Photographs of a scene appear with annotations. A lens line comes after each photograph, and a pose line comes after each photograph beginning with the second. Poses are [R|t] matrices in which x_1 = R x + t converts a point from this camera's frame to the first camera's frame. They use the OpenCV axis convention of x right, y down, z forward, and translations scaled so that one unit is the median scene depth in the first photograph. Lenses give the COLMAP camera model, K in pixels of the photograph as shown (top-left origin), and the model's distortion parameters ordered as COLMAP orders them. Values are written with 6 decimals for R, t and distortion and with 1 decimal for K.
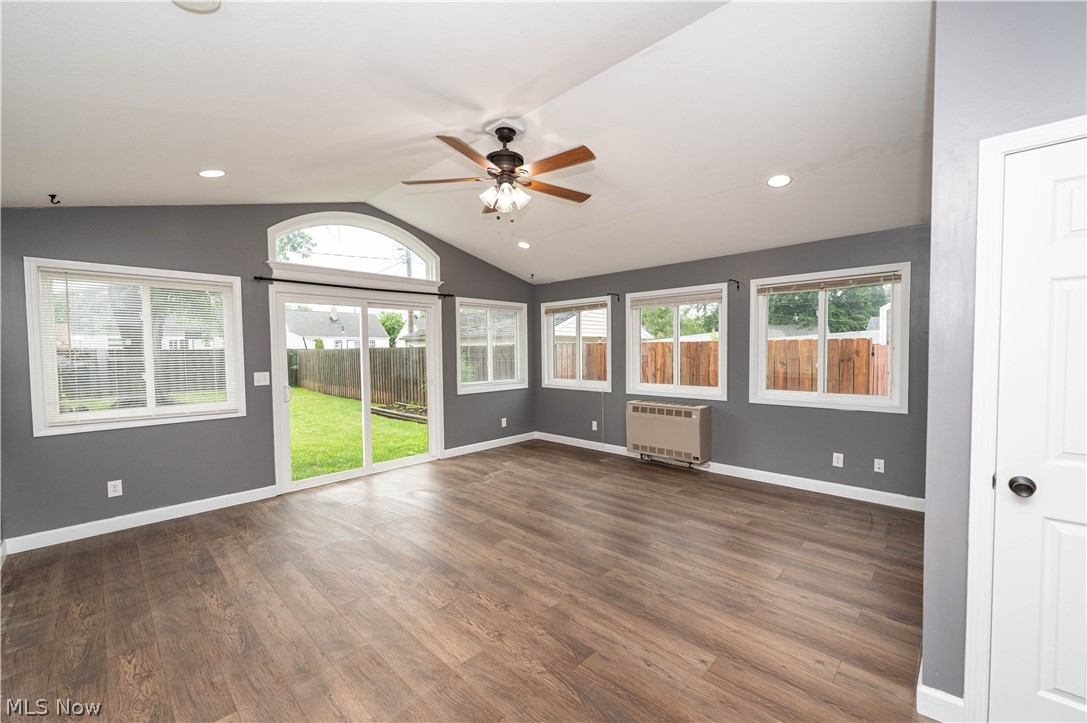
lens RADIAL K [[440.4, 0, 543.5], [0, 440.4, 361.5], [0, 0, 1]] dist [-0.000838, -0.000081]
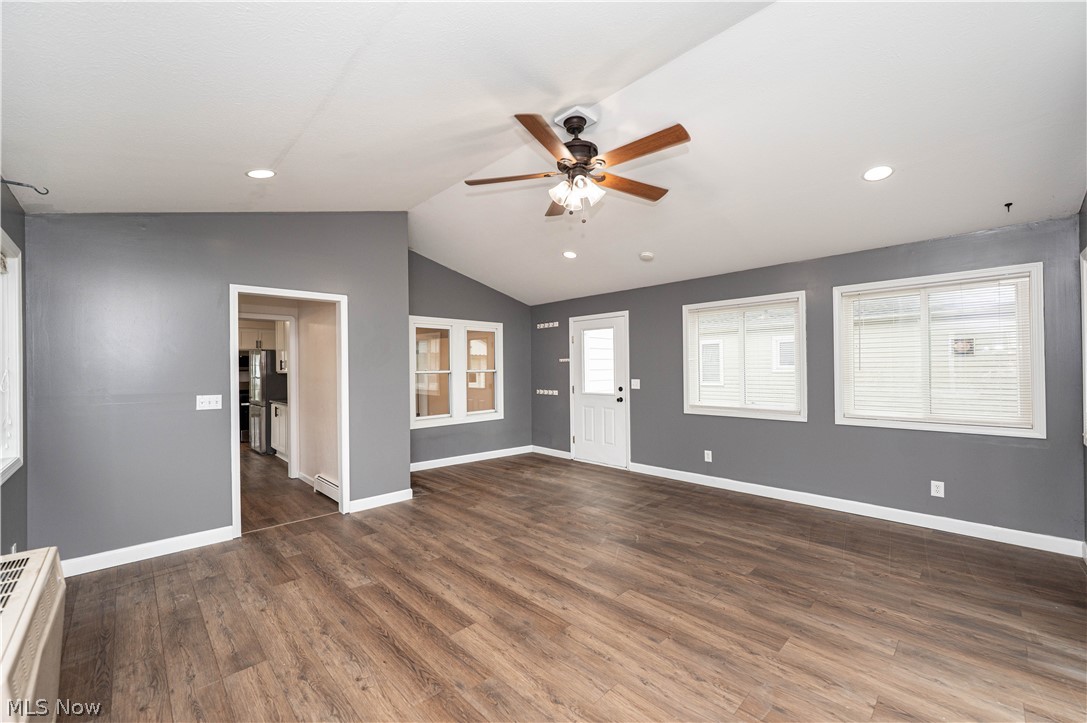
lens RADIAL K [[440.4, 0, 543.5], [0, 440.4, 361.5], [0, 0, 1]] dist [-0.000838, -0.000081]
pose [[-0.999475, 0.022259, 0.023533, -0.031389], [0.022568, 0.999662, 0.012930, -0.041153], [-0.023237, 0.013455, -0.999639, 1.912443]]
